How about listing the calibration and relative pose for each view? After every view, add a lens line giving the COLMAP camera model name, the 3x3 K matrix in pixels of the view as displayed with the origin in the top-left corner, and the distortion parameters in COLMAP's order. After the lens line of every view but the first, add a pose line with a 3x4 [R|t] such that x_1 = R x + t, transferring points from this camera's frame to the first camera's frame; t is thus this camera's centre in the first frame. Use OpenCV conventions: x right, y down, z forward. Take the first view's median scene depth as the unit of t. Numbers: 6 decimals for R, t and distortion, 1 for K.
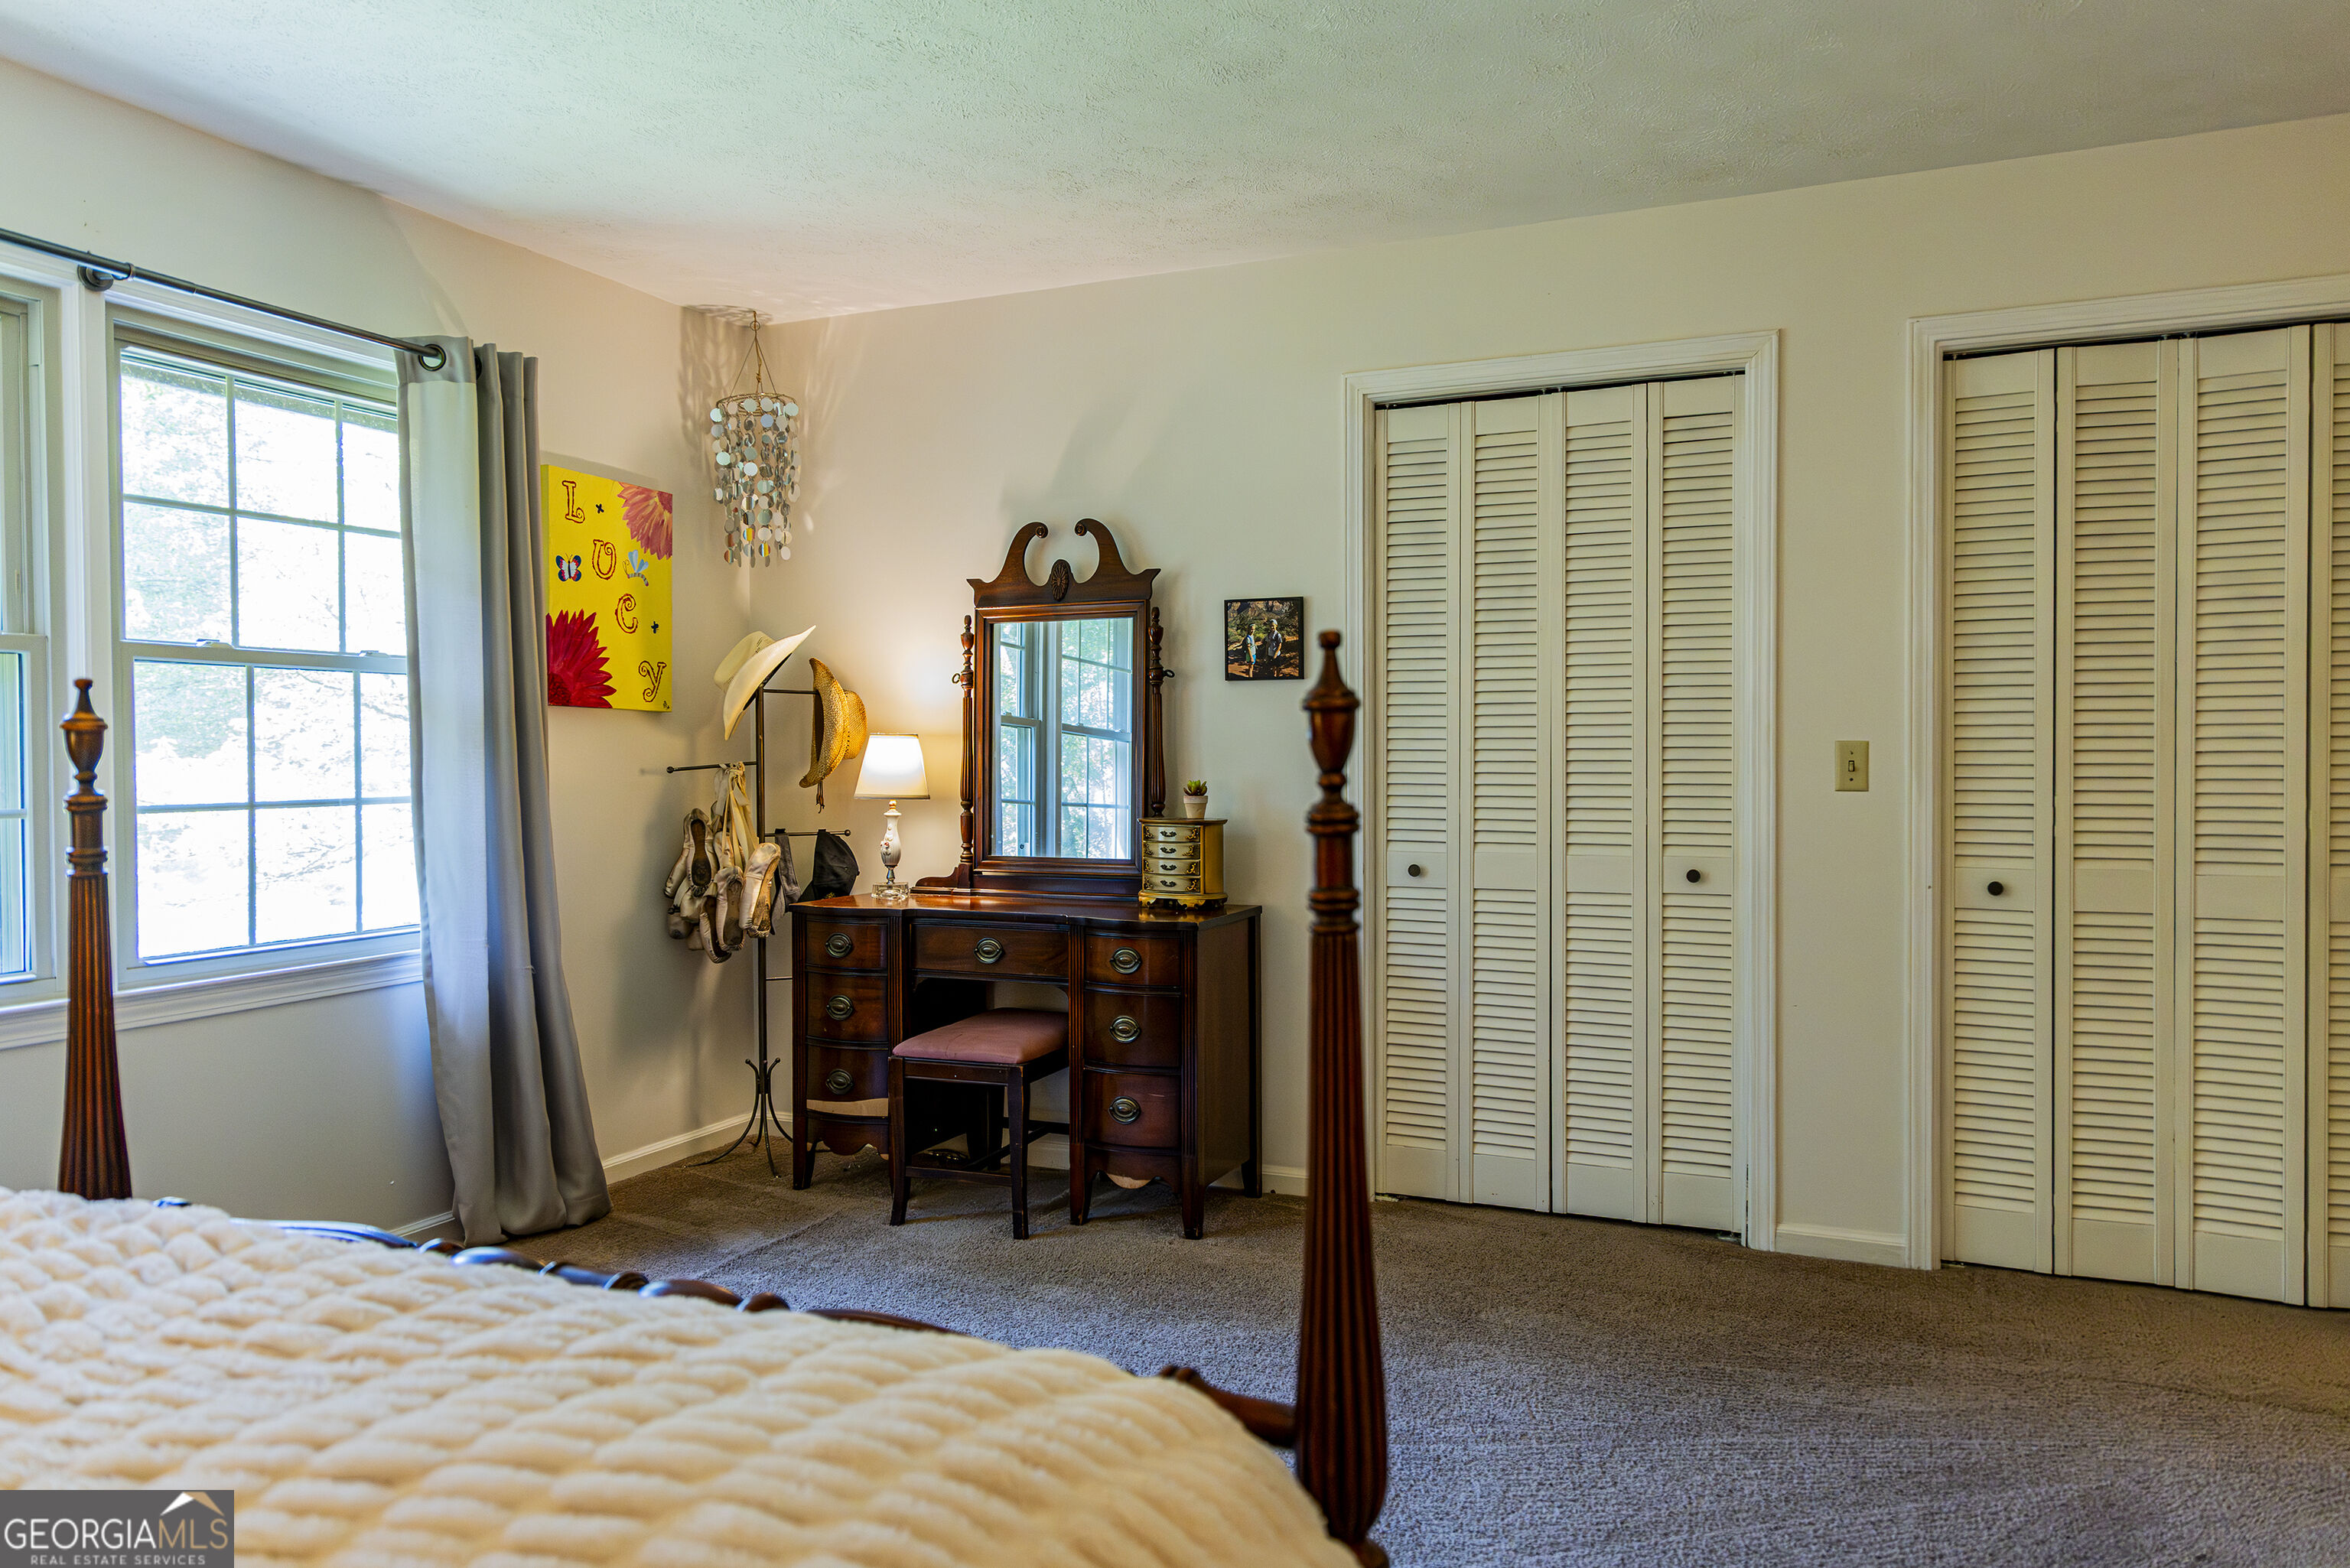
lens RADIAL K [[1638.7, 0, 1185.9], [0, 1638.7, 781.7], [0, 0, 1]] dist [0.026105, -0.008526]
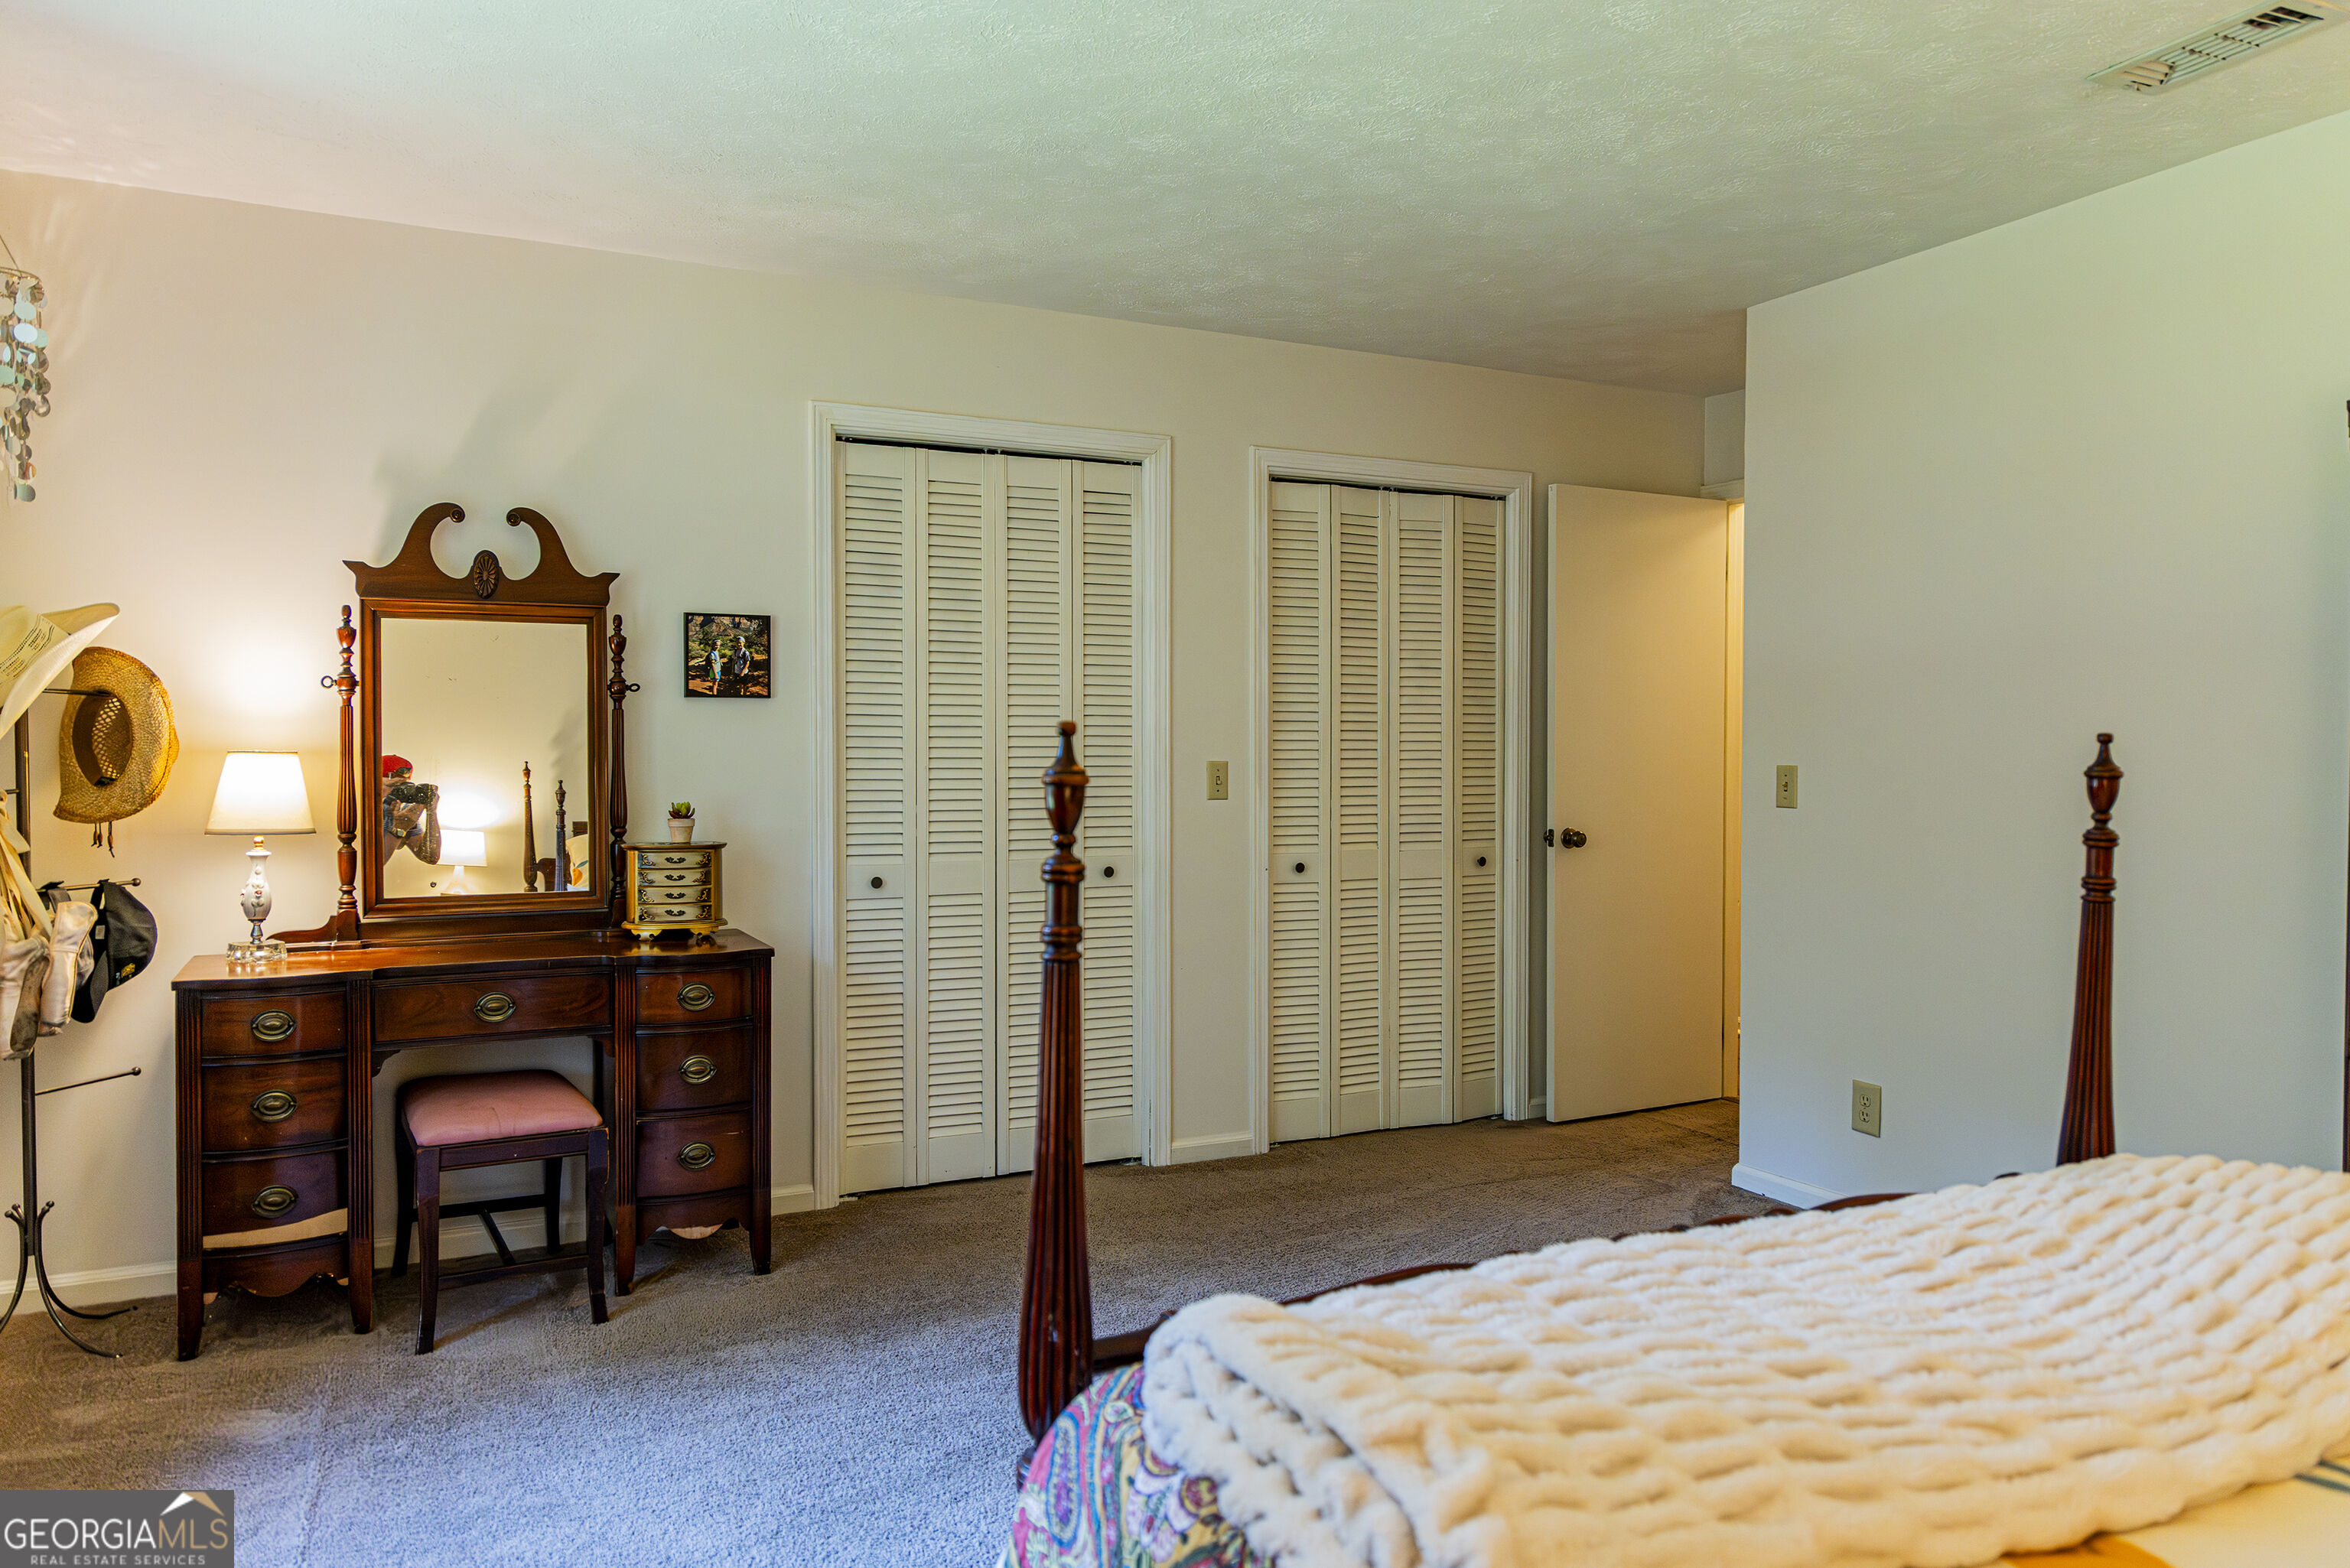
lens RADIAL K [[1638.7, 0, 1172.1], [0, 1638.7, 777.3], [0, 0, 1]] dist [0.026105, -0.008526]
pose [[0.635098, -0.011989, 0.772339, -0.558112], [0.011086, 0.999918, 0.006406, -0.018627], [-0.772352, 0.004494, 0.635179, 0.180584]]
